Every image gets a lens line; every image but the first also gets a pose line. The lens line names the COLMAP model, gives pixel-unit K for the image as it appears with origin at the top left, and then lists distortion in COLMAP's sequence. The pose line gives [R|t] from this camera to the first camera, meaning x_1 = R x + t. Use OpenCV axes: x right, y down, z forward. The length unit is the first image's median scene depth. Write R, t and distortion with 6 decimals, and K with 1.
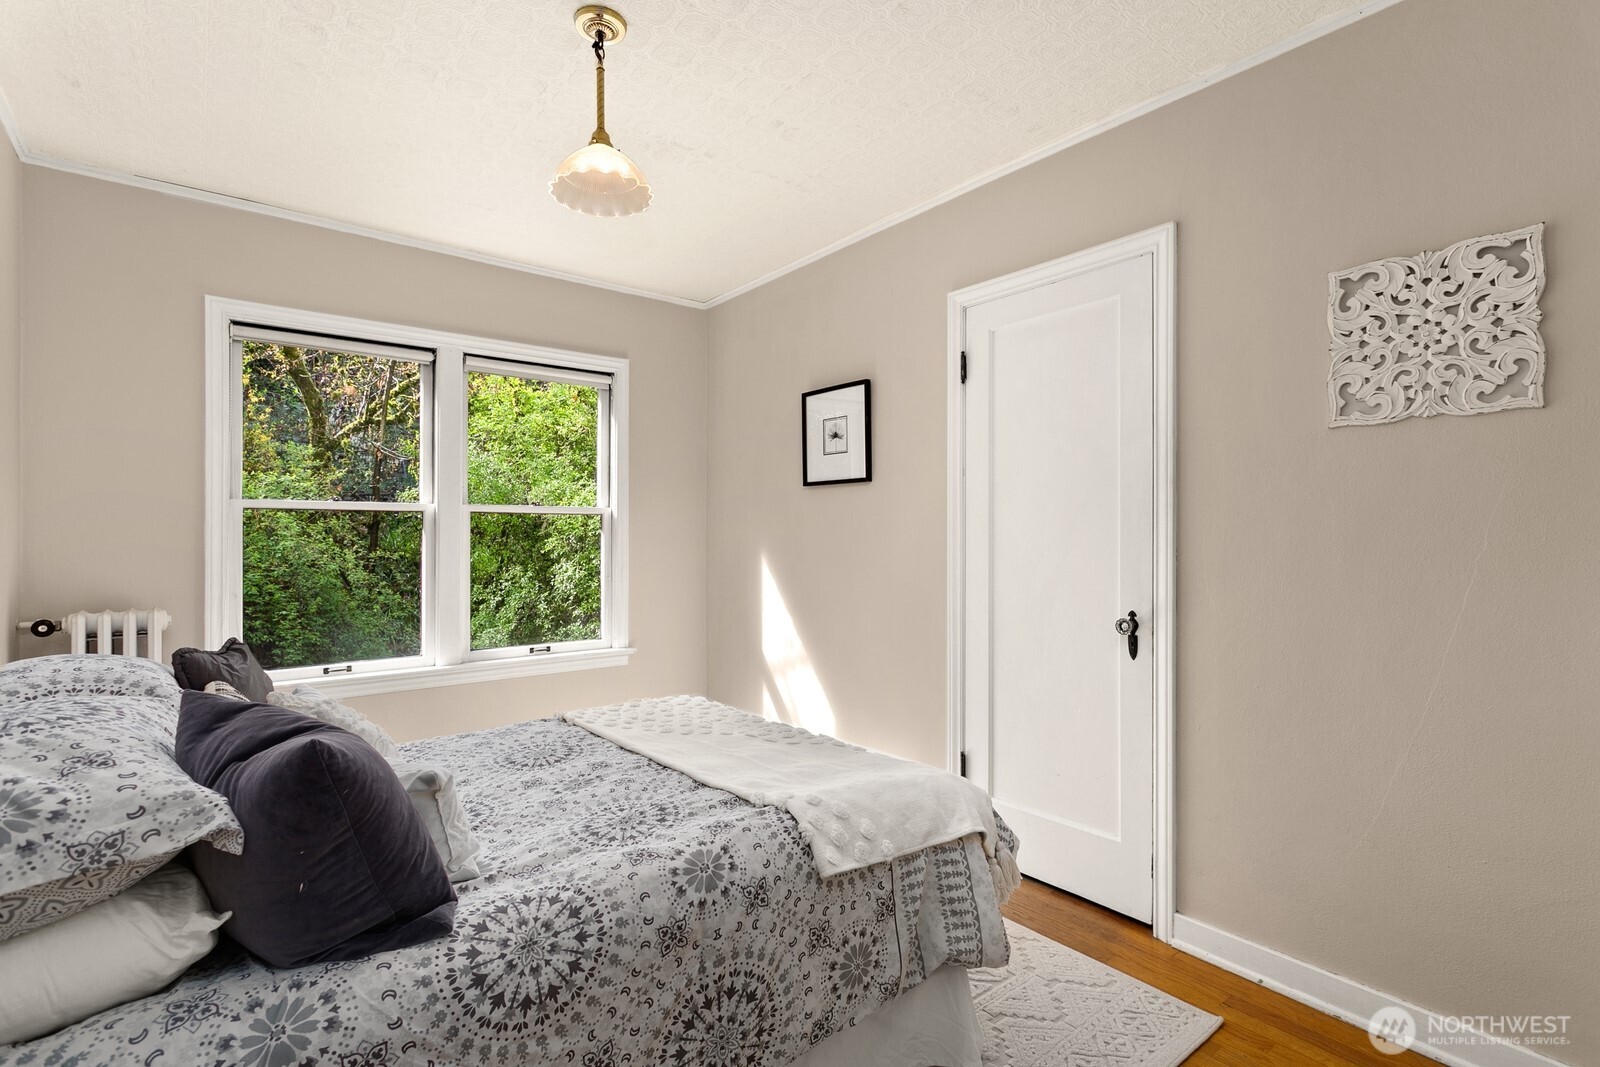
lens RADIAL K [[767.9, 0, 815.7], [0, 767.9, 529.8], [0, 0, 1]] dist [0.006106, 0.001103]
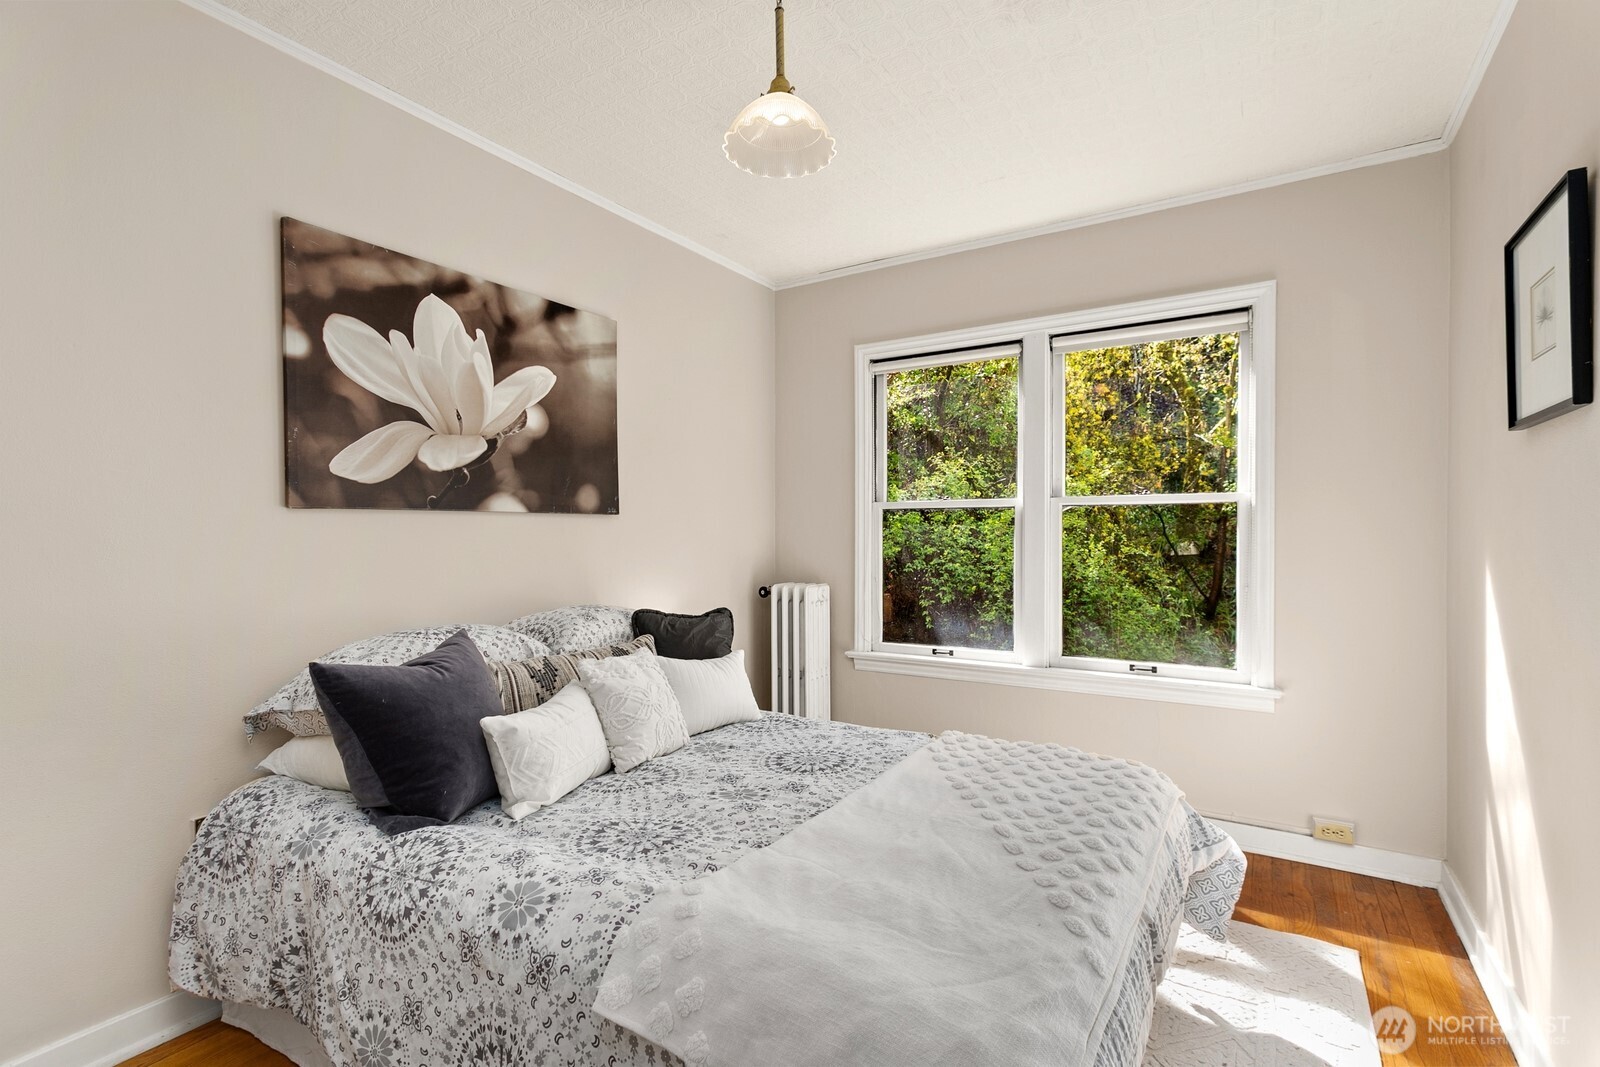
lens RADIAL K [[767.9, 0, 811.7], [0, 767.9, 524.7], [0, 0, 1]] dist [0.006106, 0.001103]
pose [[0.306854, -0.009767, -0.951707, 0.637690], [0.010893, 0.999918, -0.006750, 0.006381], [0.951694, -0.008296, 0.306935, 0.816752]]
